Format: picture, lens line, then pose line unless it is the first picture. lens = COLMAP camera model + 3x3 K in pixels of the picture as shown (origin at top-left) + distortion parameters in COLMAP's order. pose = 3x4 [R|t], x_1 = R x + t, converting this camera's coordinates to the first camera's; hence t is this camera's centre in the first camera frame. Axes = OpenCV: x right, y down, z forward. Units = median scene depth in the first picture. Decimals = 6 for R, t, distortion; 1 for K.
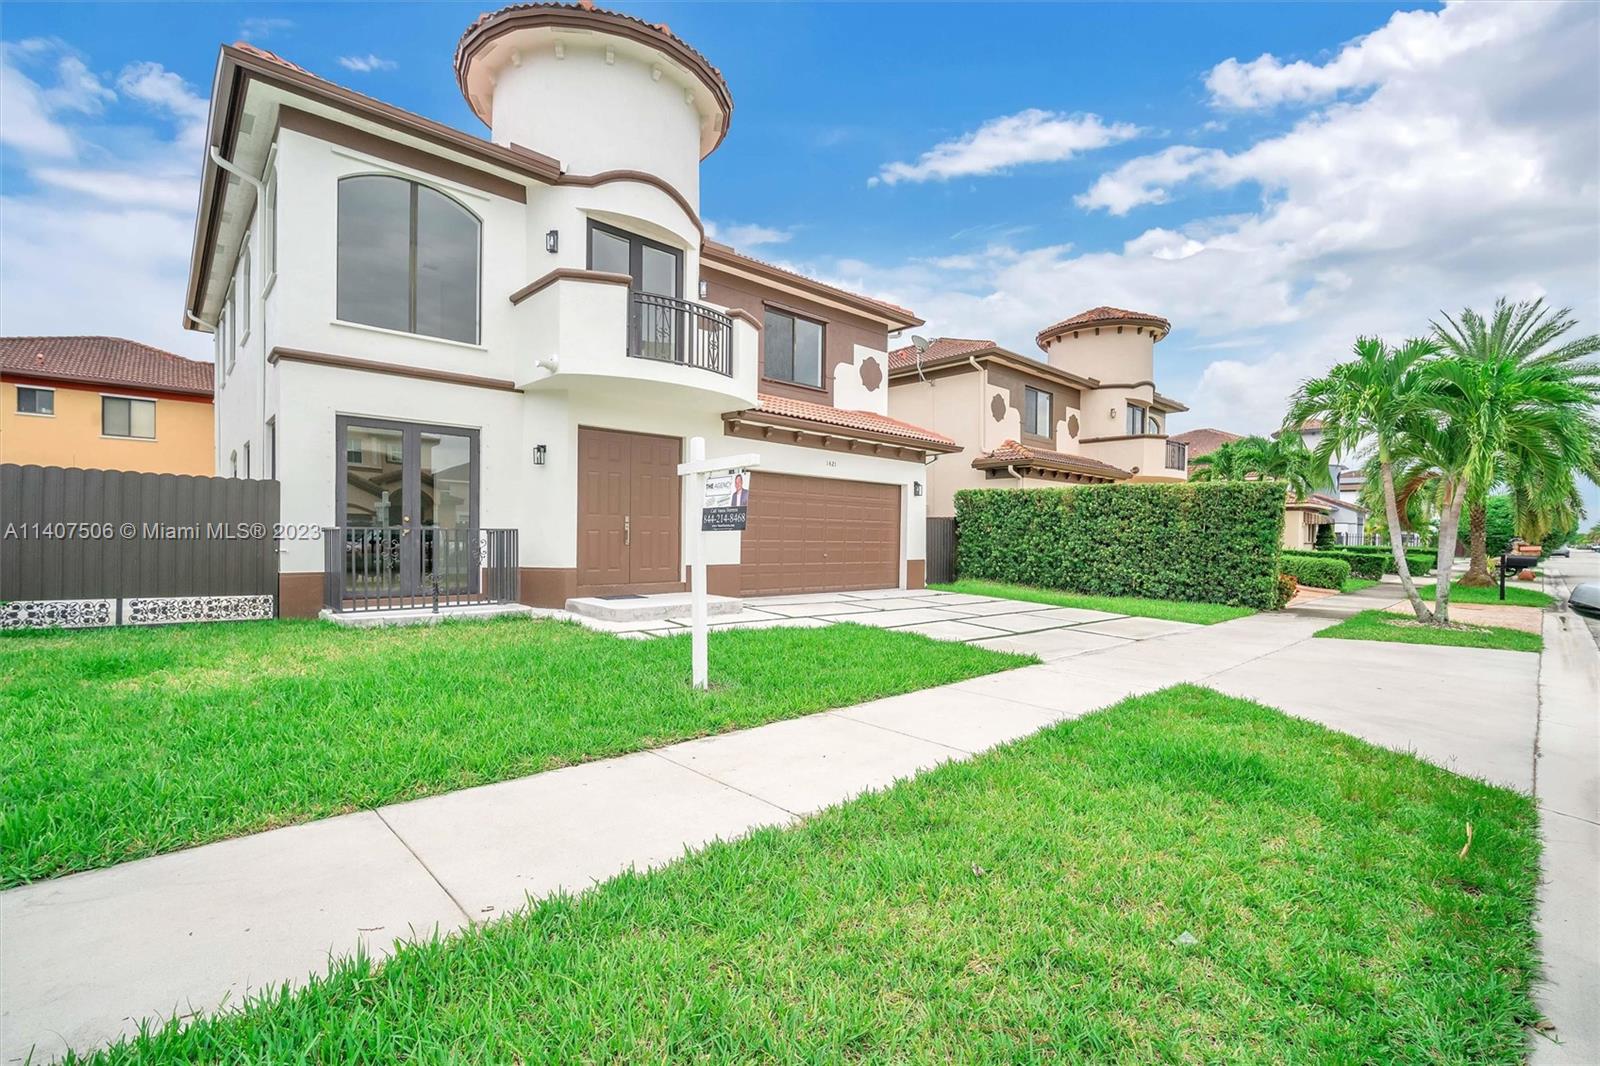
lens RADIAL K [[697.0, 0, 783.1], [0, 697.0, 534.8], [0, 0, 1]] dist [-0.014110, 0.004303]
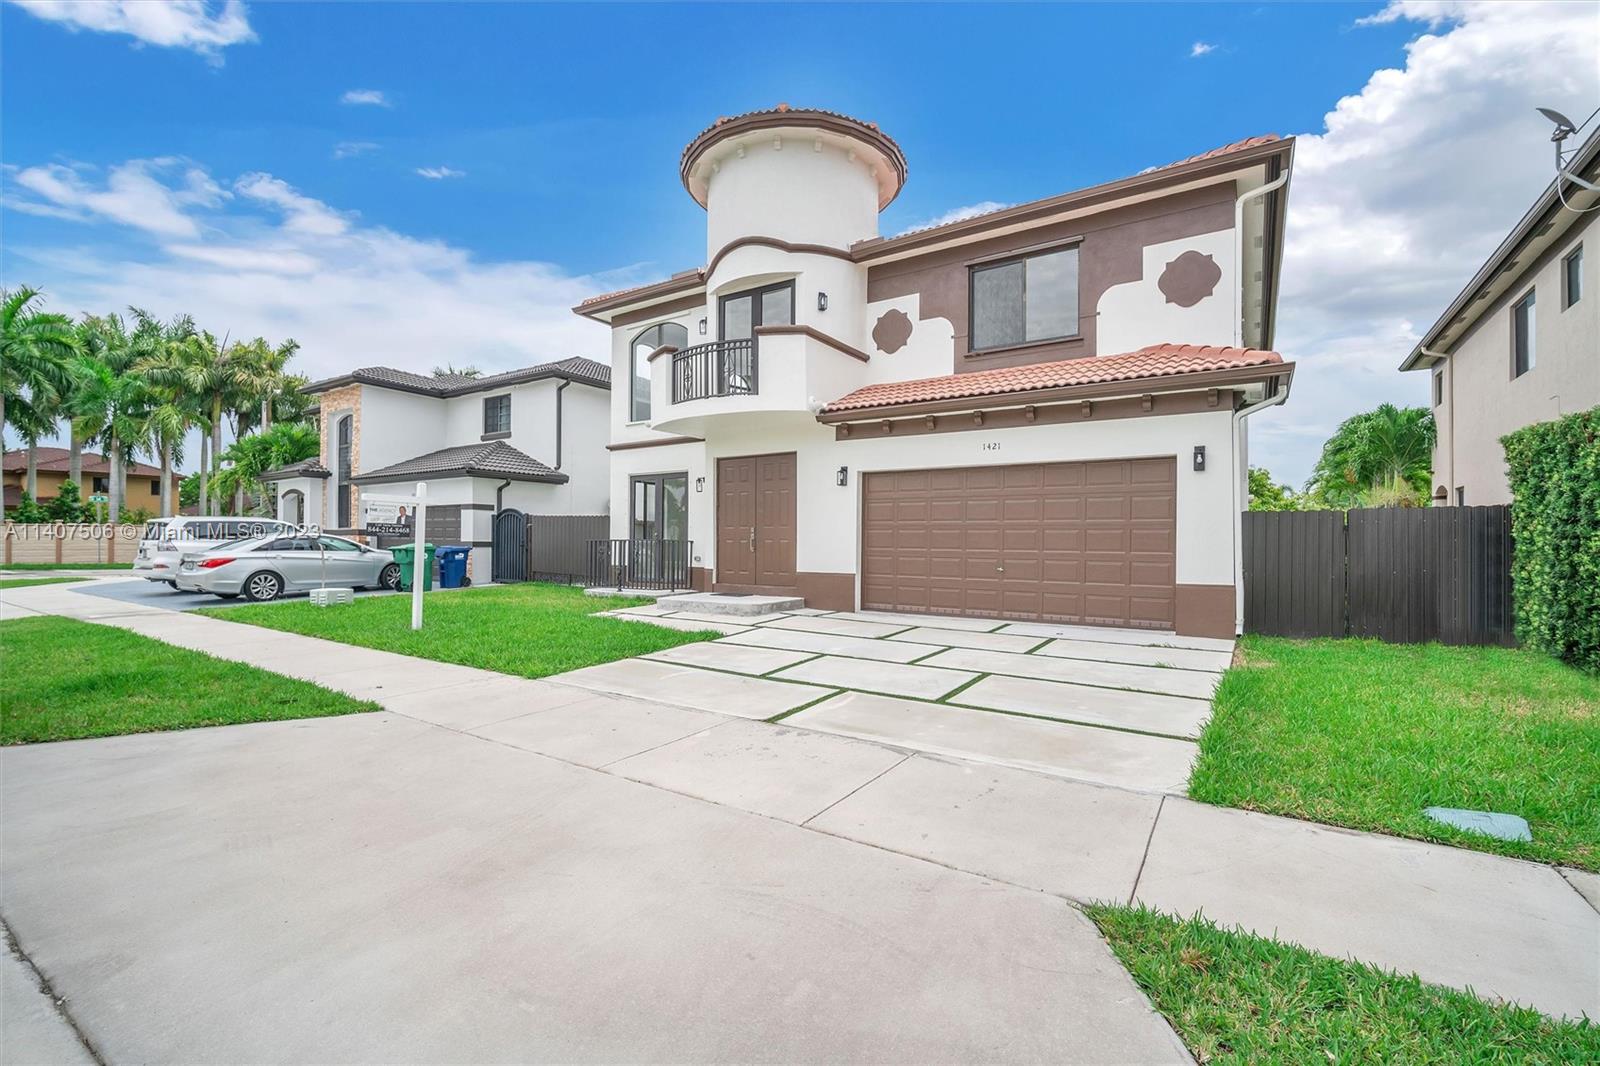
lens RADIAL K [[697.0, 0, 803.6], [0, 697.0, 528.4], [0, 0, 1]] dist [-0.014110, 0.004303]
pose [[0.256825, -0.030153, -0.965987, 0.707638], [0.000246, 0.999515, -0.031134, 0.008799], [0.966458, 0.007758, 0.256708, 0.588116]]
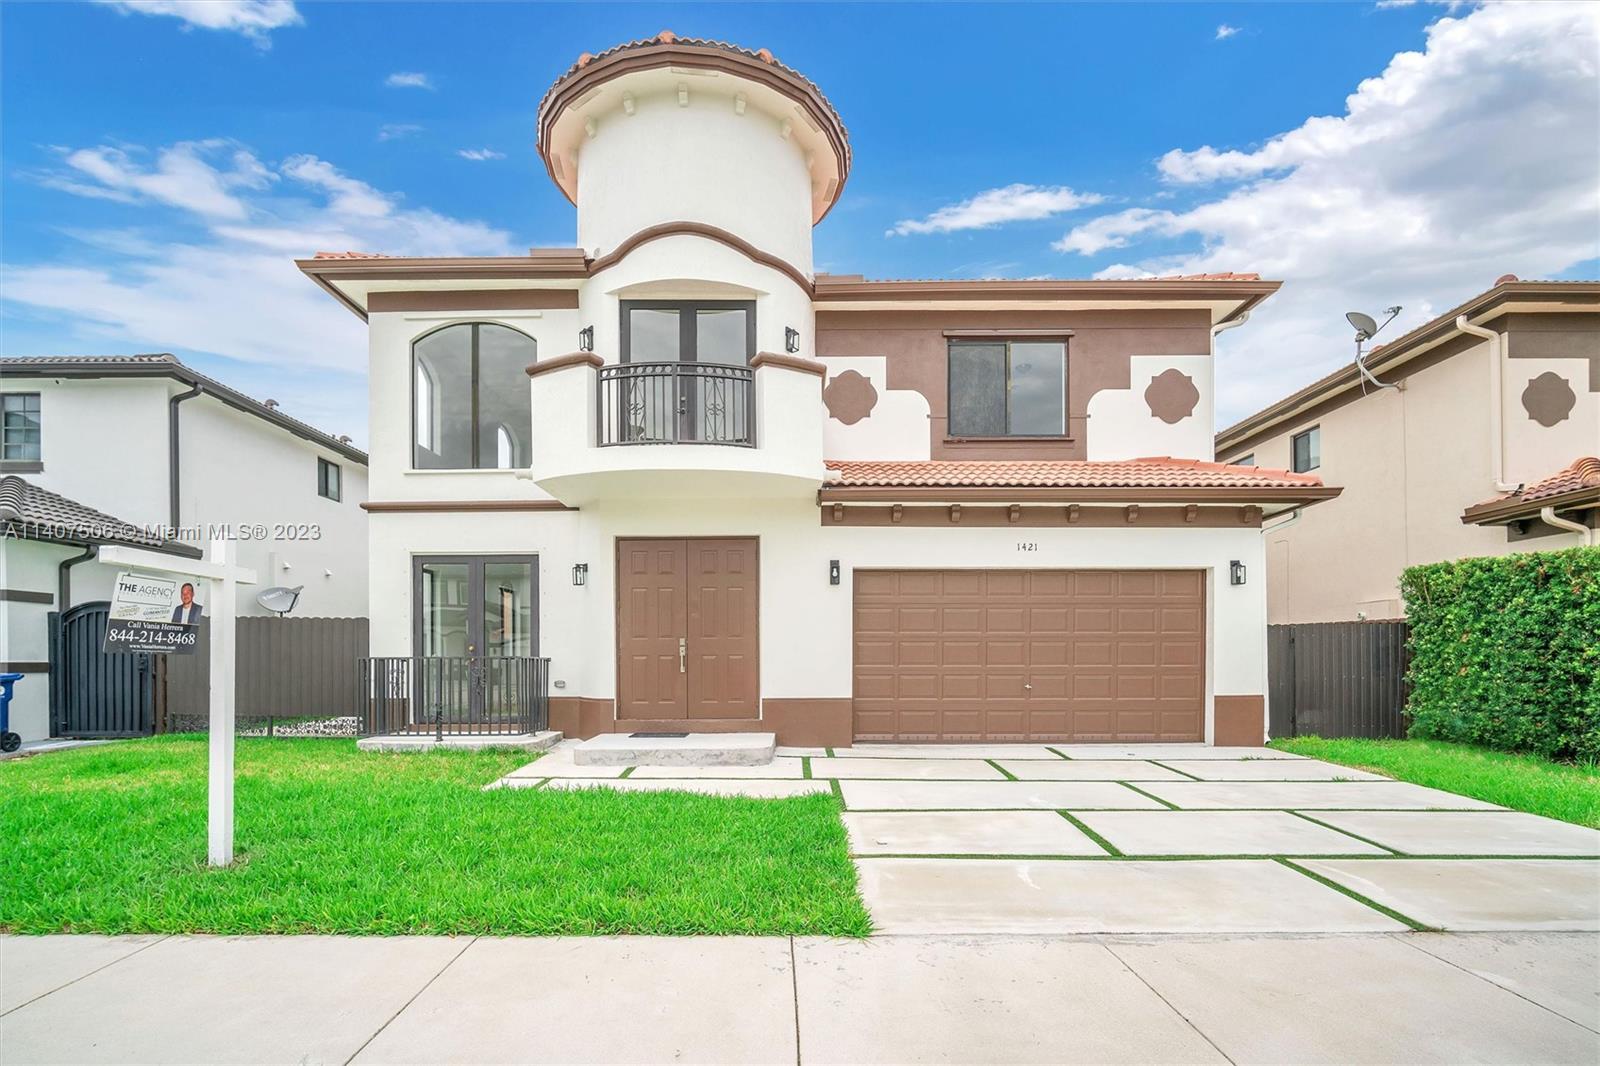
lens RADIAL K [[729.1, 0, 797.1], [0, 729.1, 652.8], [0, 0, 1]] dist [-0.011260, 0.003333]
pose [[0.743789, -0.019163, -0.668139, 0.349476], [0.014408, 0.999816, -0.012637, 0.003045], [0.668259, -0.000227, 0.743929, 0.330963]]
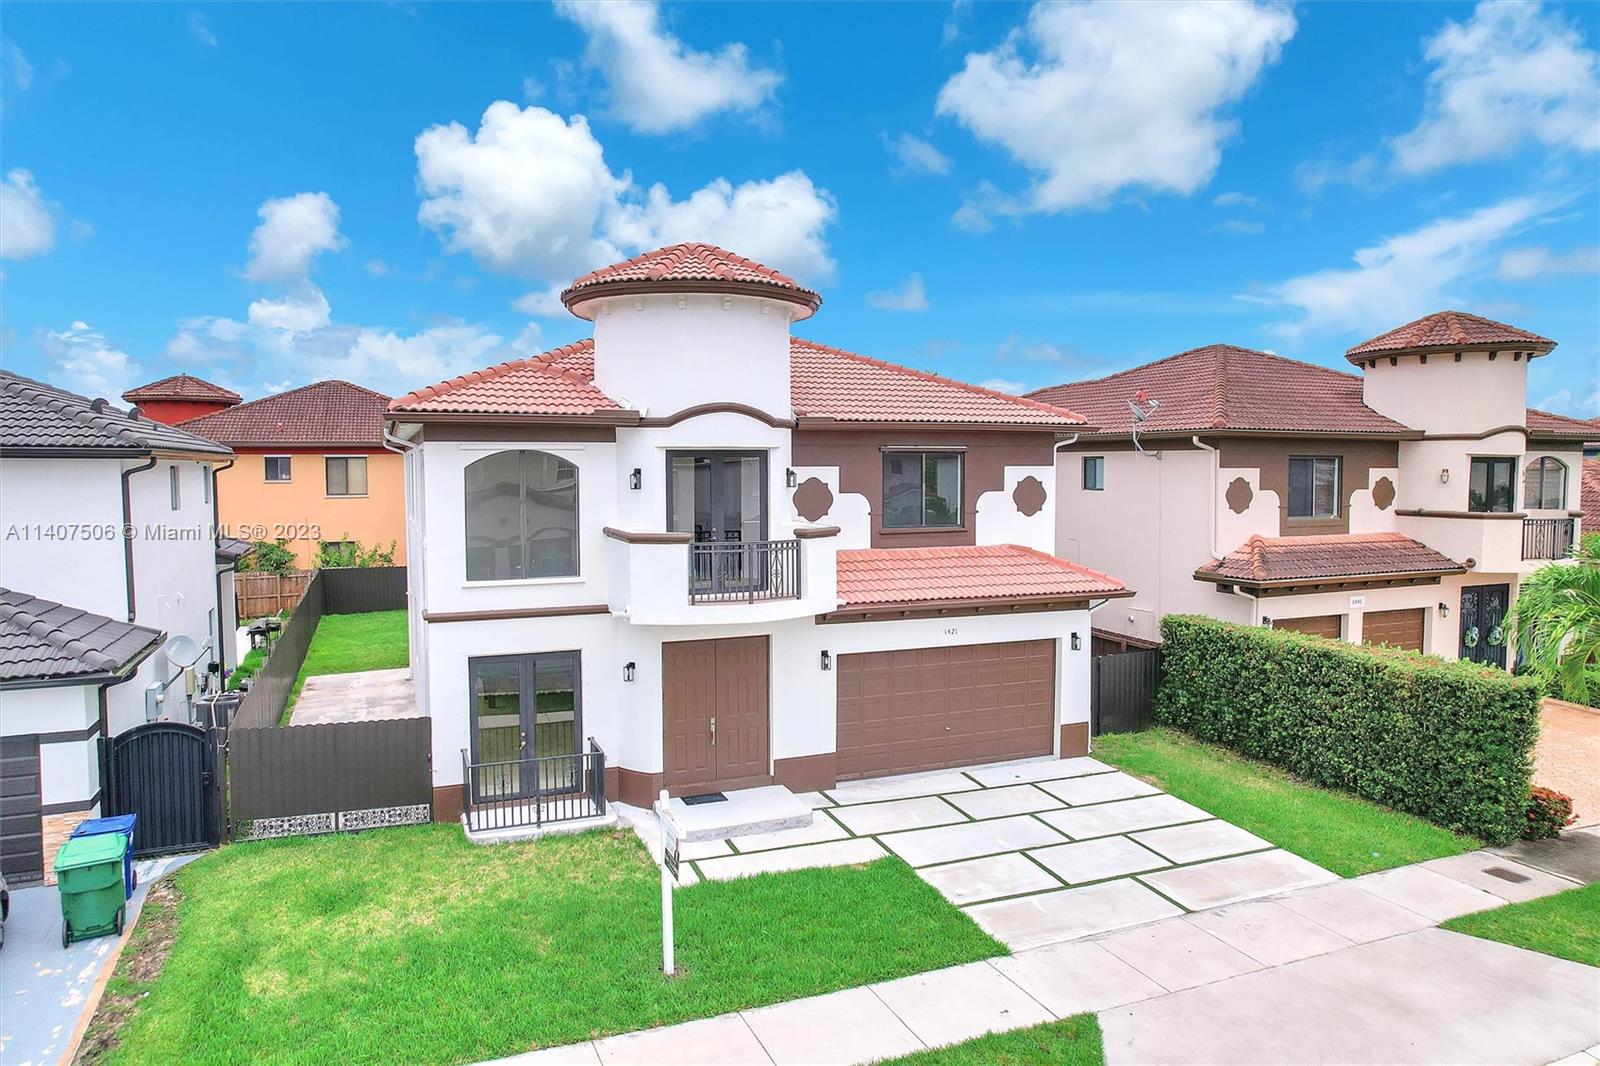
lens RADIAL K [[1009.5, 0, 787.0], [0, 1009.5, 501.8], [0, 0, 1]] dist [-0.046246, 0.022652]
pose [[0.938181, -0.000114, -0.346144, 0.311845], [0.012821, 0.999325, 0.034421, -0.306905], [0.345906, -0.036731, 0.937550, -0.292229]]
